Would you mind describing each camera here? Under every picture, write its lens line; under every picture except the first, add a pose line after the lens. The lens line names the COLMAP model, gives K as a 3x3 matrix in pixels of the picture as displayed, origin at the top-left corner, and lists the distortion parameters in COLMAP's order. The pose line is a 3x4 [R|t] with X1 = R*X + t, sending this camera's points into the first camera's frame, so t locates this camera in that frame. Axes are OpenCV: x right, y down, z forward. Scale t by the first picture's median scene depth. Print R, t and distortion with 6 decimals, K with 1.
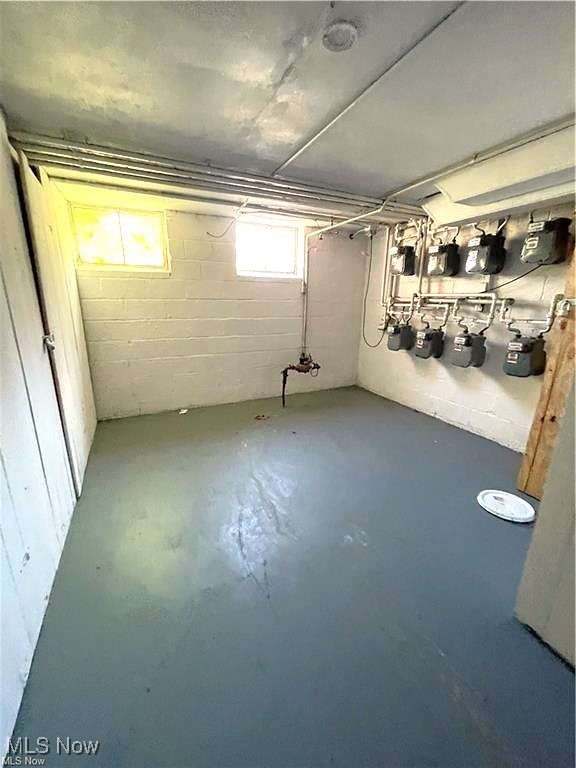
lens RADIAL K [[309.2, 0, 283.7], [0, 309.2, 383.3], [0, 0, 1]] dist [-0.000645, -0.000275]
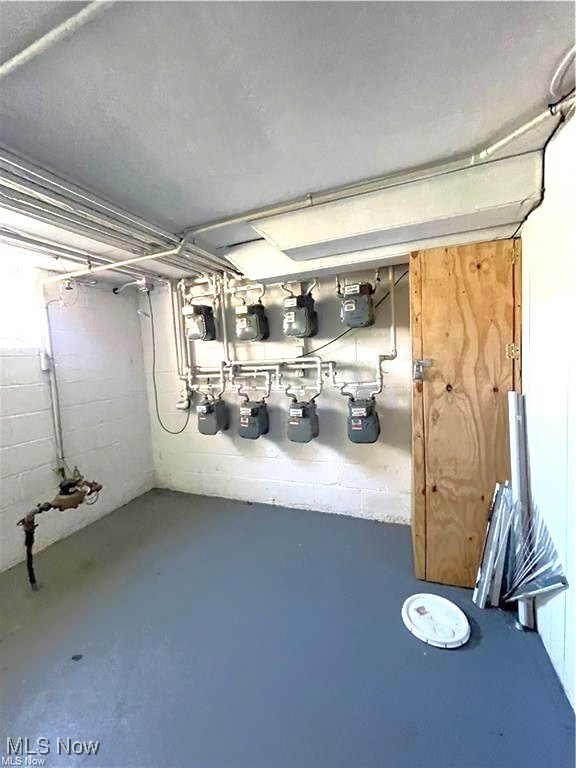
lens RADIAL K [[309.2, 0, 283.7], [0, 309.2, 383.3], [0, 0, 1]] dist [-0.000645, -0.000275]
pose [[0.725547, -0.108530, 0.679561, -0.014617], [0.241927, 0.964680, -0.104233, -0.118671], [-0.644246, 0.240030, 0.726177, 0.342529]]
